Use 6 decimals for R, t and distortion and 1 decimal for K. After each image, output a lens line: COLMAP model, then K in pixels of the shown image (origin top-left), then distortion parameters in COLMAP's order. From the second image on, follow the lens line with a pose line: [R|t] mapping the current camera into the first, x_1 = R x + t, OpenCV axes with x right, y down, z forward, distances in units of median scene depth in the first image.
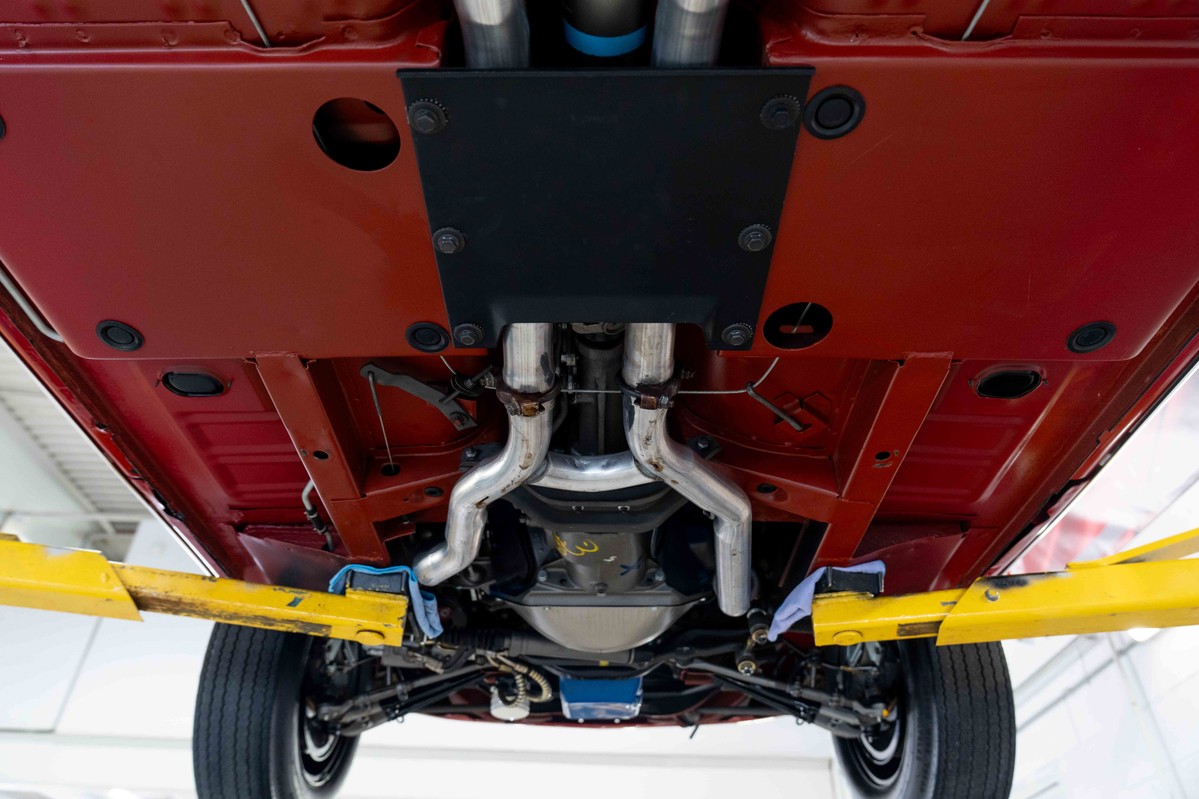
lens RADIAL K [[826.0, 0, 599.5], [0, 826.0, 399.5], [0, 0, 1]] dist [-0.027098, 0.003092]
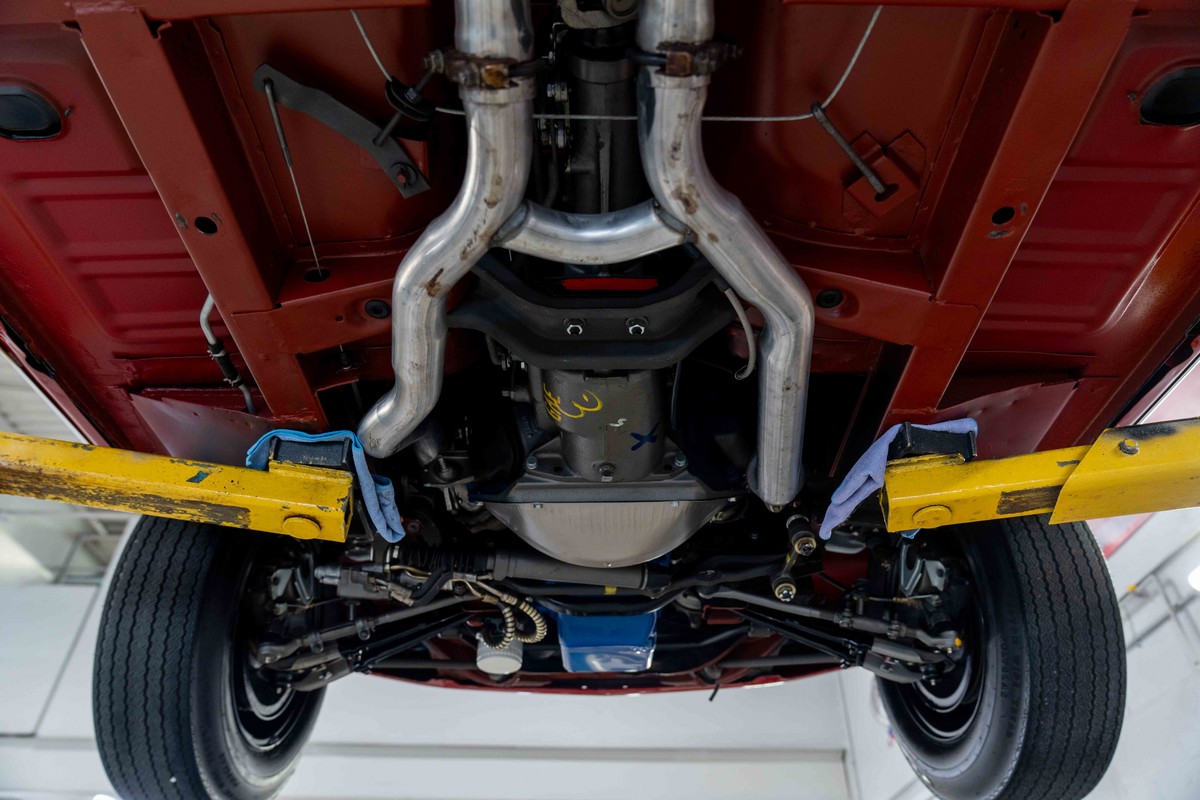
lens RADIAL K [[806.1, 0, 609.9], [0, 806.1, 398.6], [0, 0, 1]] dist [-0.025379, 0.003800]
pose [[0.999854, -0.012005, 0.012137, -0.002994], [0.012229, 0.999753, -0.018532, 0.161042], [-0.011912, 0.018678, 0.999755, 0.220025]]
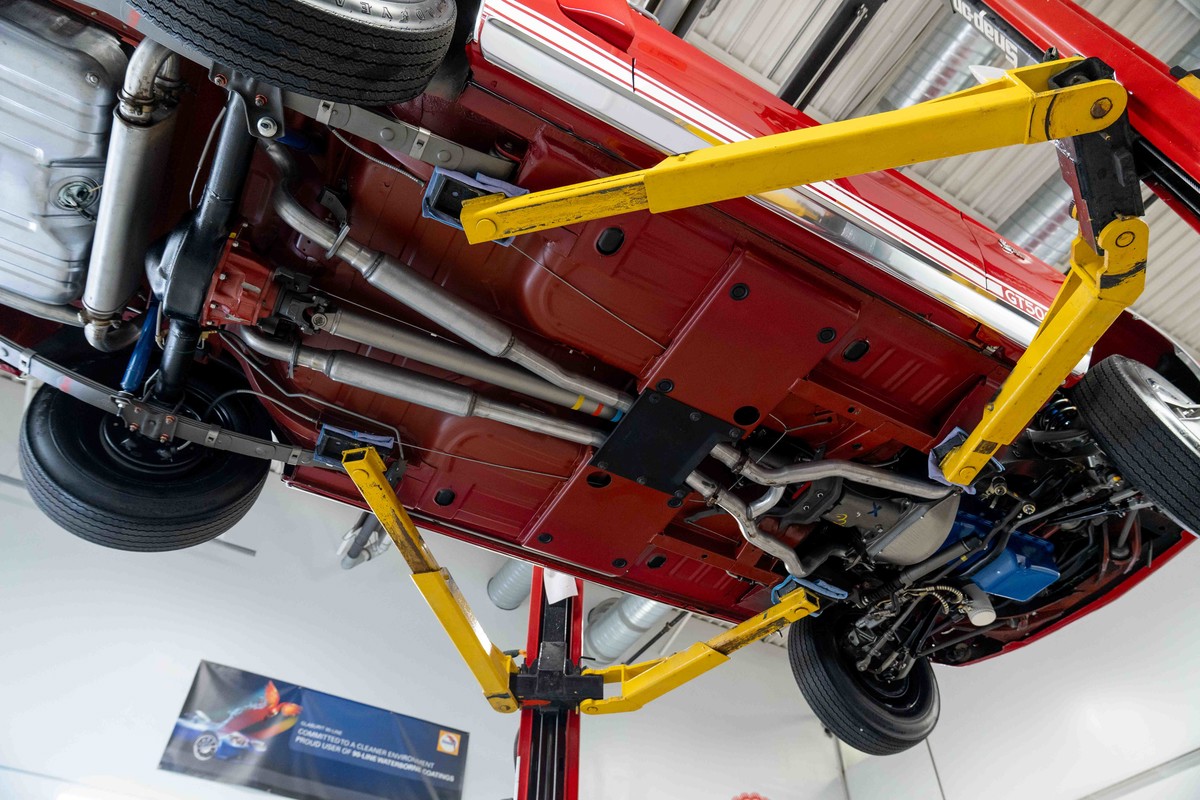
lens RADIAL K [[806.1, 0, 609.9], [0, 806.1, 398.6], [0, 0, 1]] dist [-0.025379, 0.003800]
pose [[0.493759, -0.665017, -0.560317, 0.839923], [0.556937, 0.736684, -0.383559, 0.341675], [0.667850, -0.122676, 0.734117, -0.644497]]
